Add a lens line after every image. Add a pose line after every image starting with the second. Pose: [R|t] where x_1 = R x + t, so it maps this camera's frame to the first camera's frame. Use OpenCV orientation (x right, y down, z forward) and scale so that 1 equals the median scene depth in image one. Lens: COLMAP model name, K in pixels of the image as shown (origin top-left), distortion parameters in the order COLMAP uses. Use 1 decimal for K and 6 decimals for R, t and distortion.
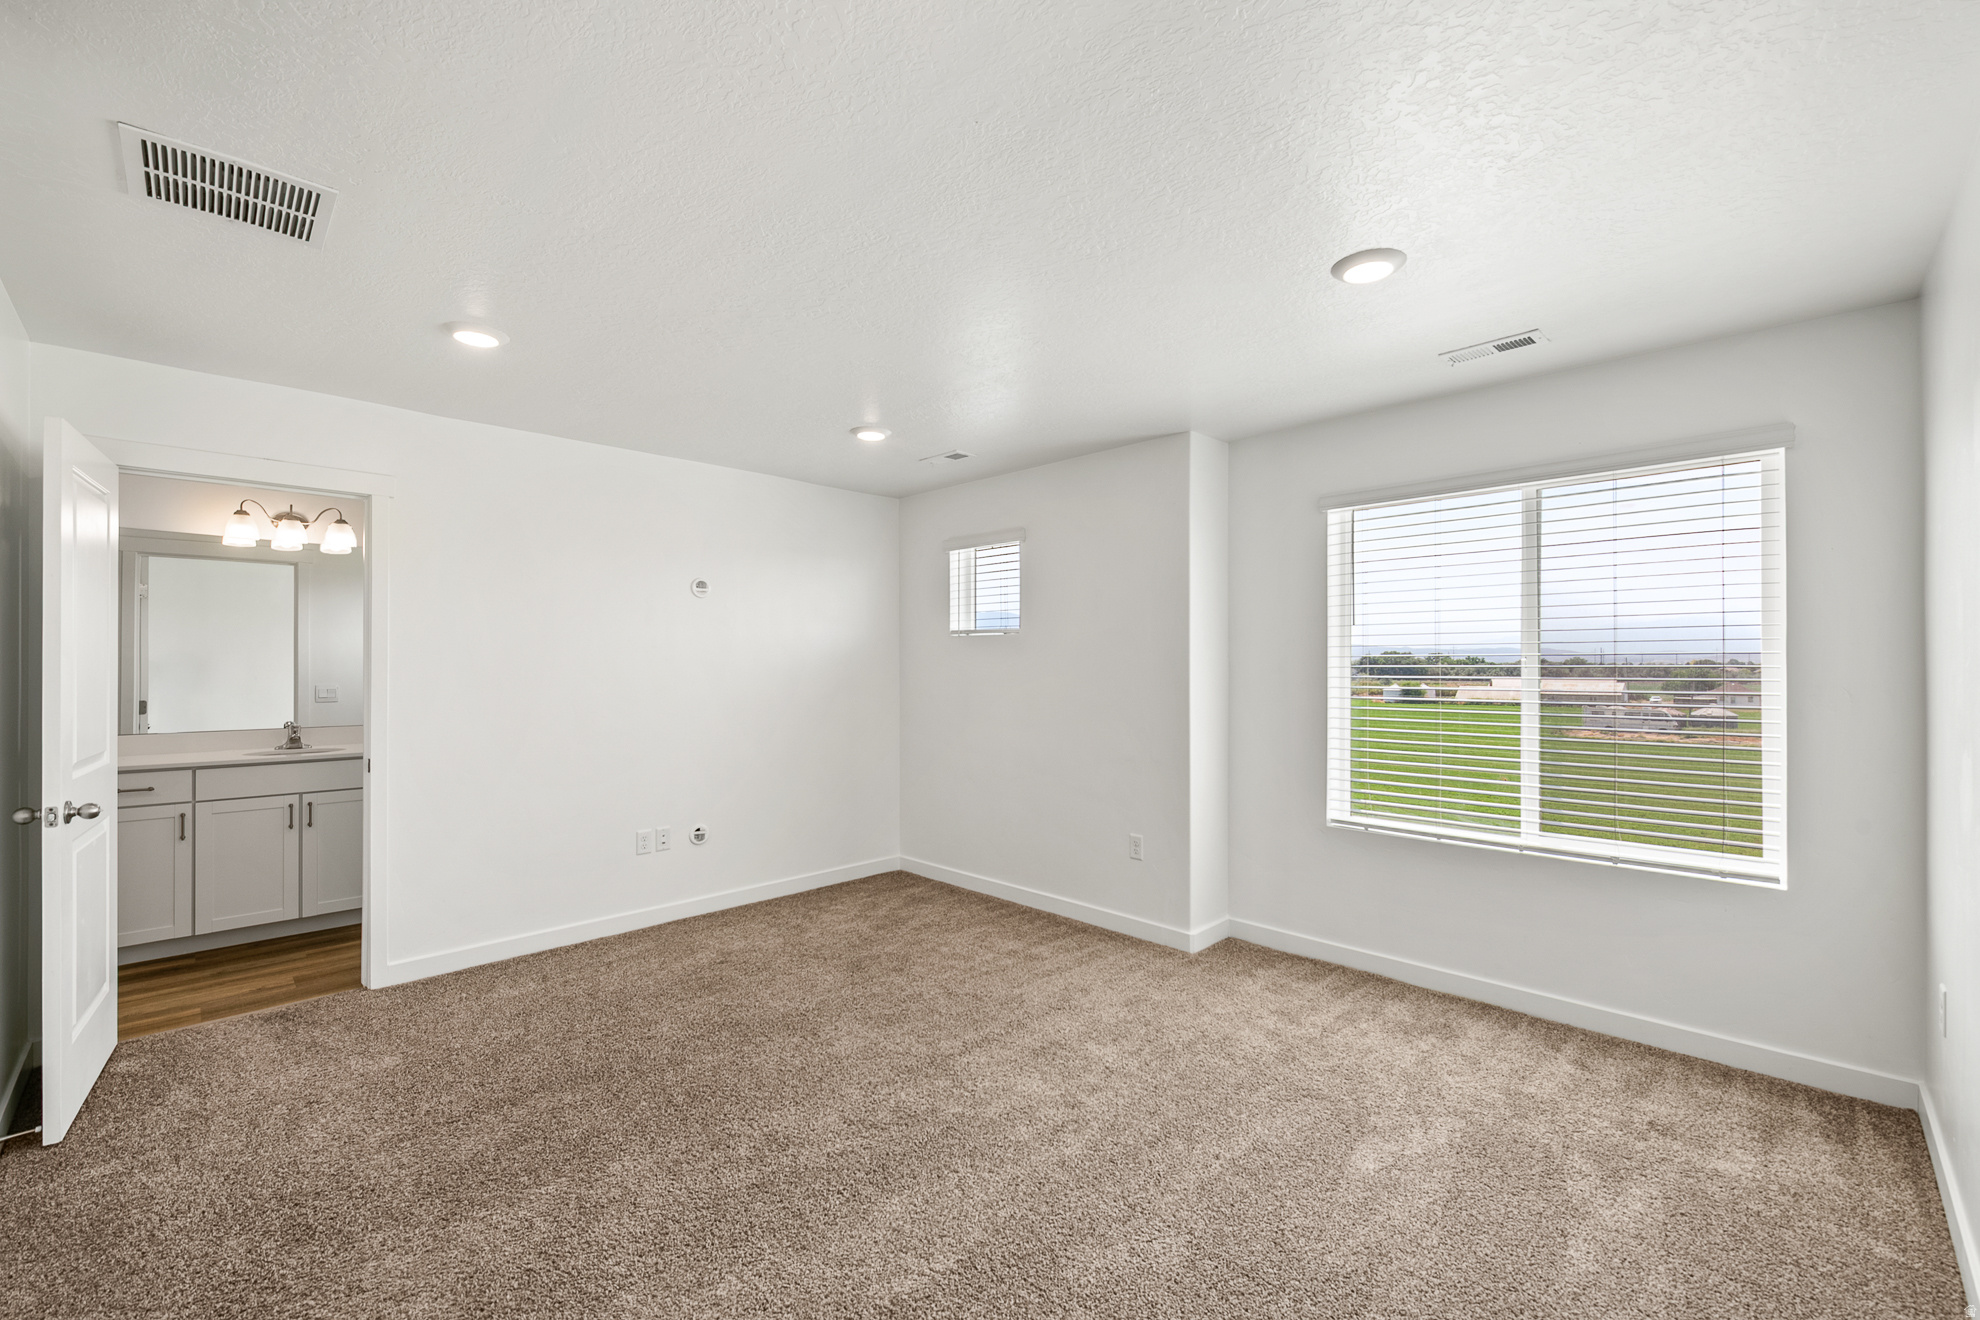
lens RADIAL K [[825.0, 0, 988.5], [0, 825.0, 670.4], [0, 0, 1]] dist [-0.002370, 0.000386]
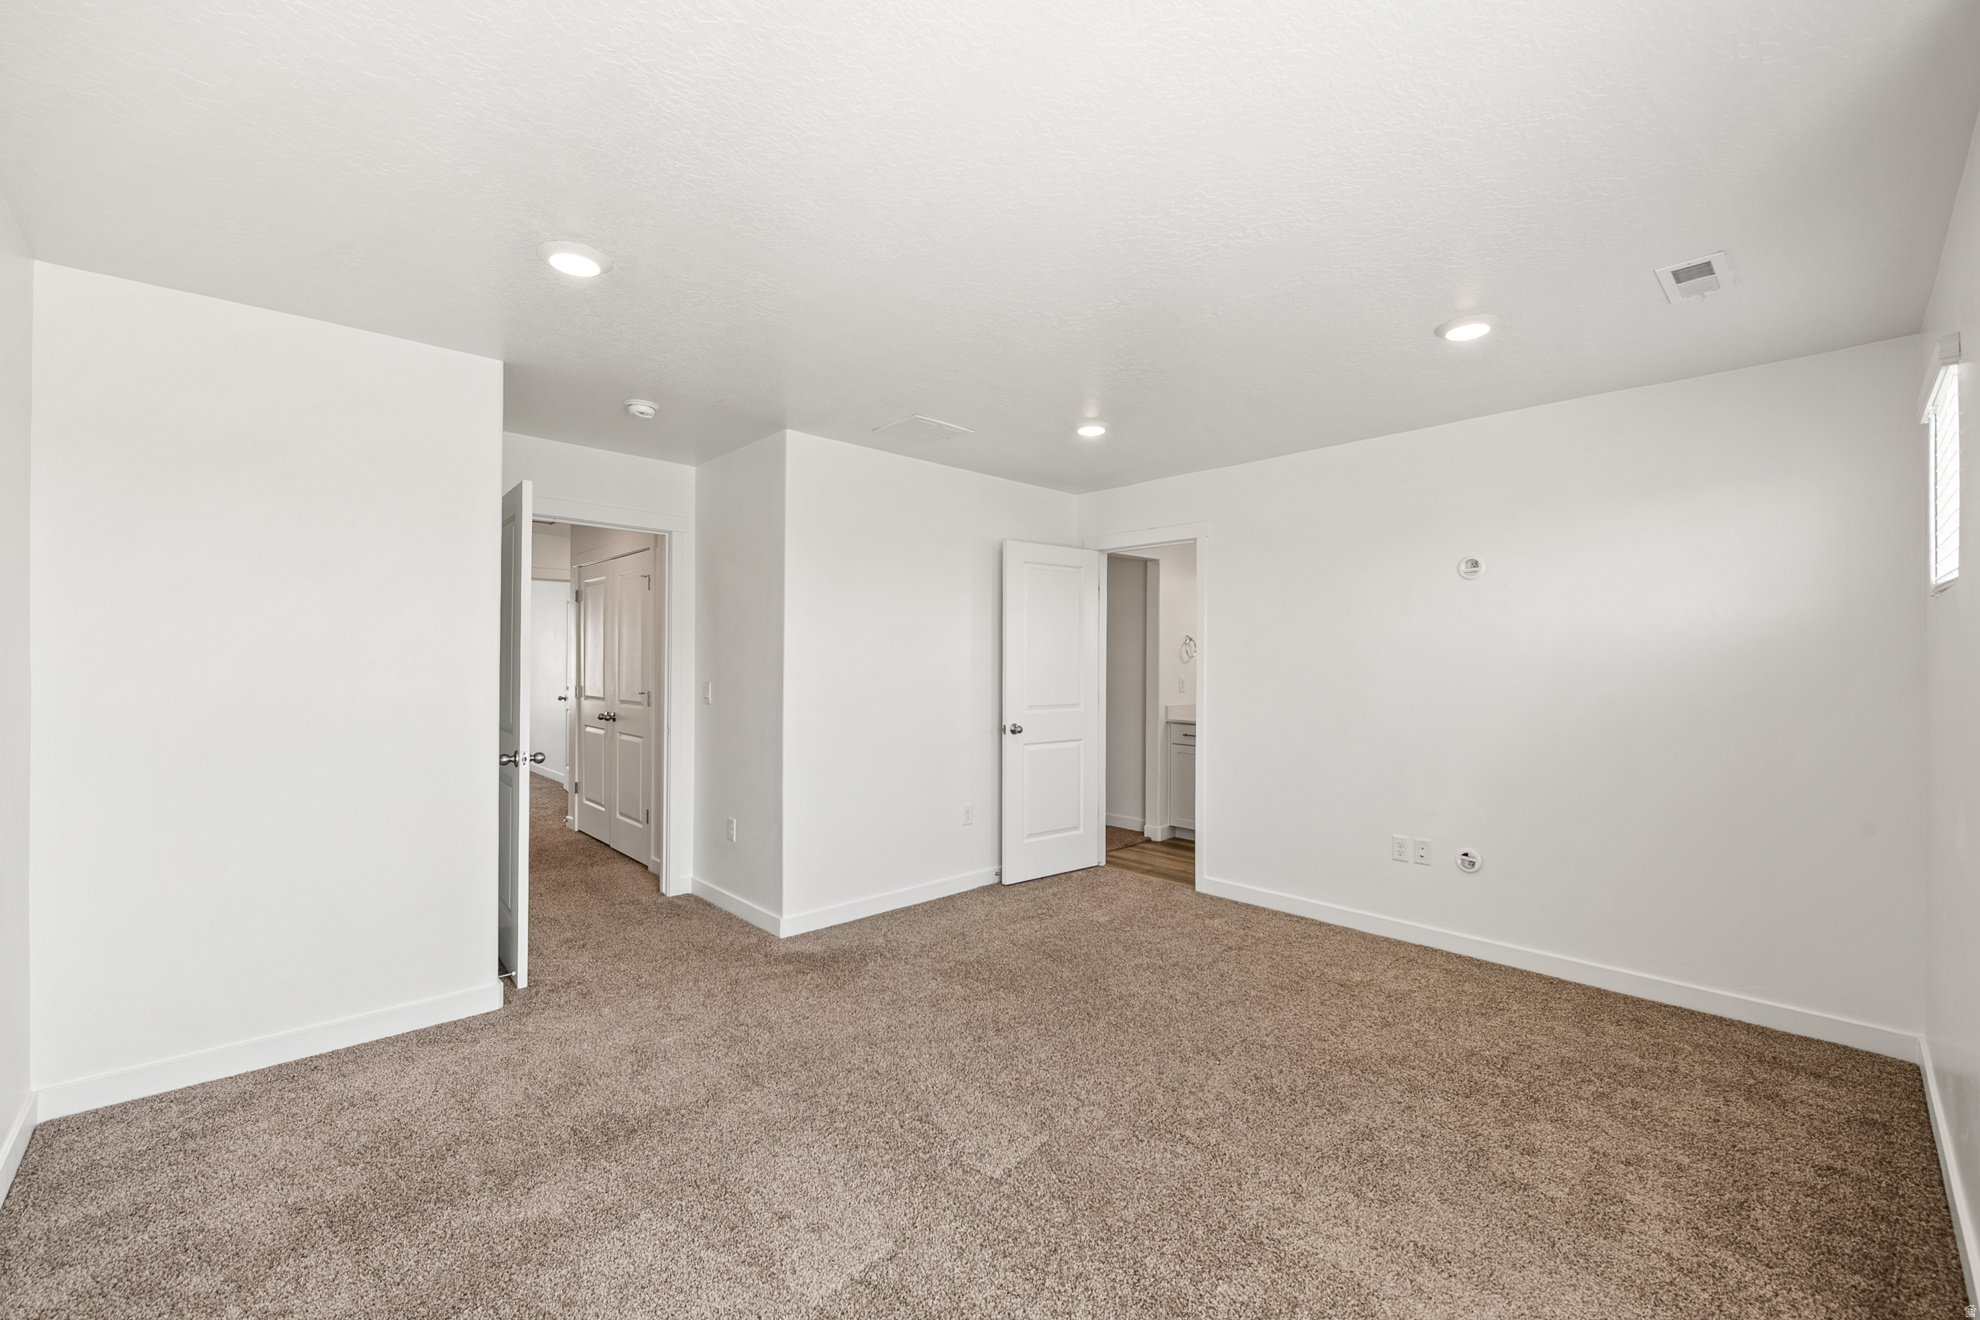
lens RADIAL K [[789.8, 0, 988.6], [0, 789.8, 649.5], [0, 0, 1]] dist [0.005180, -0.003414]
pose [[-0.033304, -0.018521, -0.999274, 0.601038], [-0.009648, 0.999788, -0.018209, 0.002924], [0.999399, 0.009034, -0.033476, 0.668180]]
